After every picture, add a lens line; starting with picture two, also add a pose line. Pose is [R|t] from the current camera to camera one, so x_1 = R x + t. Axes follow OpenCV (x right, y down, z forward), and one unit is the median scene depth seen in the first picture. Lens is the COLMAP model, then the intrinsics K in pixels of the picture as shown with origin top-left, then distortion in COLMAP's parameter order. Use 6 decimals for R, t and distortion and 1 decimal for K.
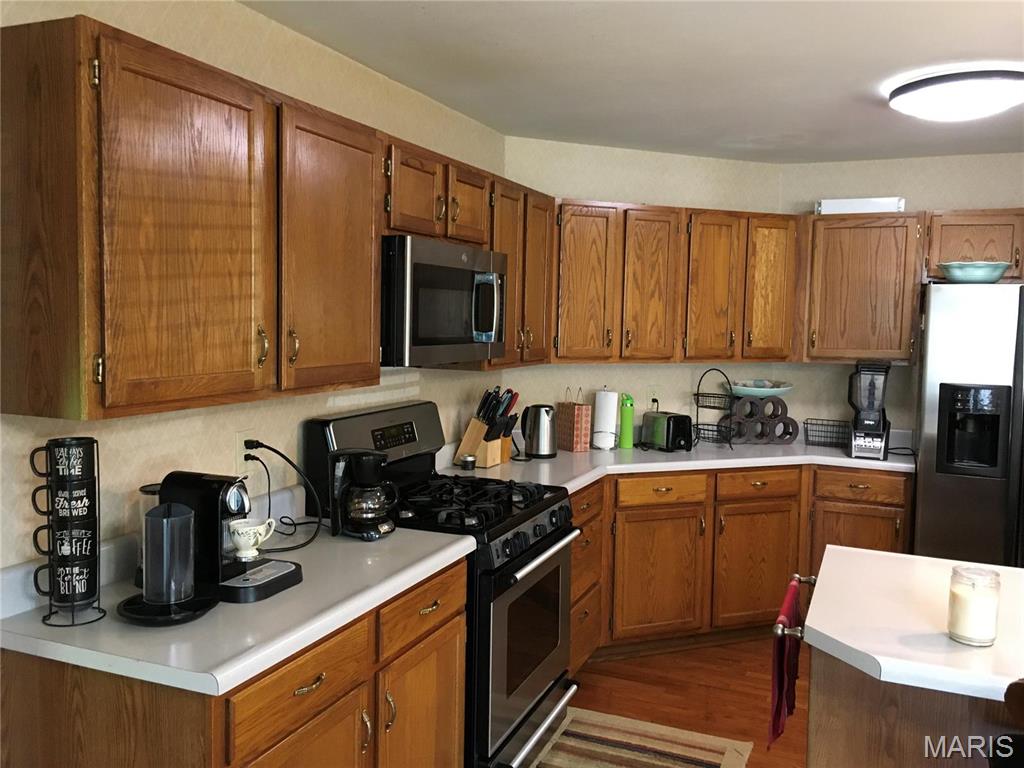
lens RADIAL K [[880.0, 0, 513.7], [0, 880.0, 377.0], [0, 0, 1]] dist [0.081229, -0.105282]
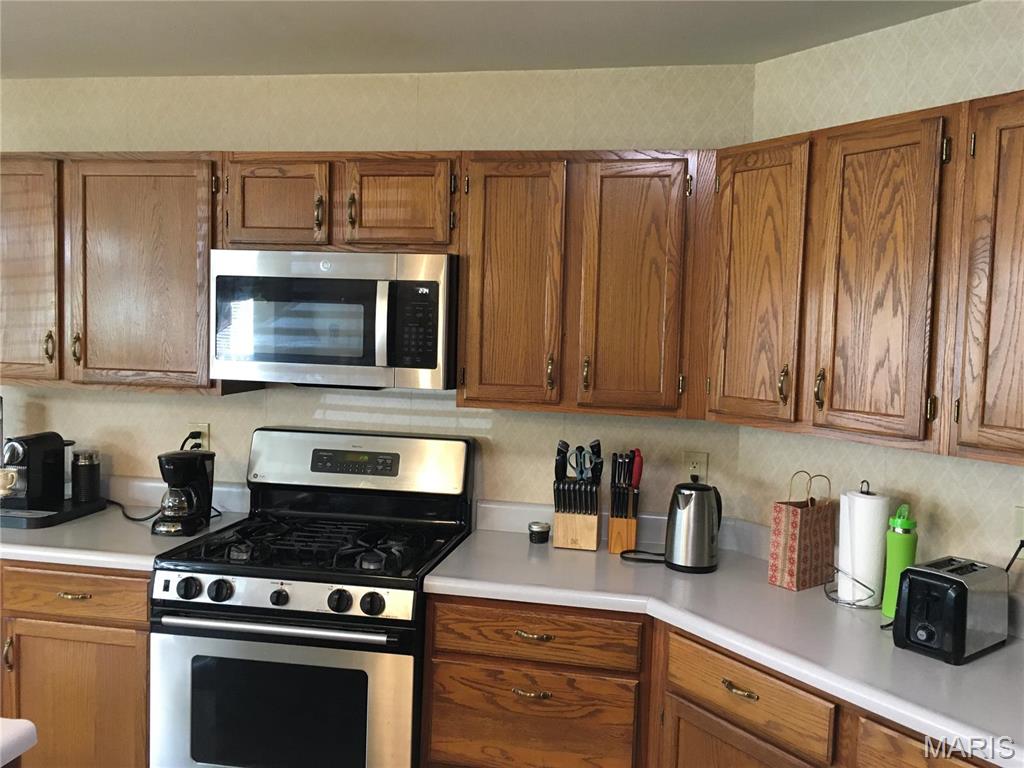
lens RADIAL K [[880.0, 0, 513.7], [0, 880.0, 377.0], [0, 0, 1]] dist [0.081229, -0.105282]
pose [[0.207319, 0.042952, -0.977330, 0.607051], [-0.099010, 0.994827, 0.022718, -0.045263], [0.973250, 0.092056, 0.210499, 0.726721]]
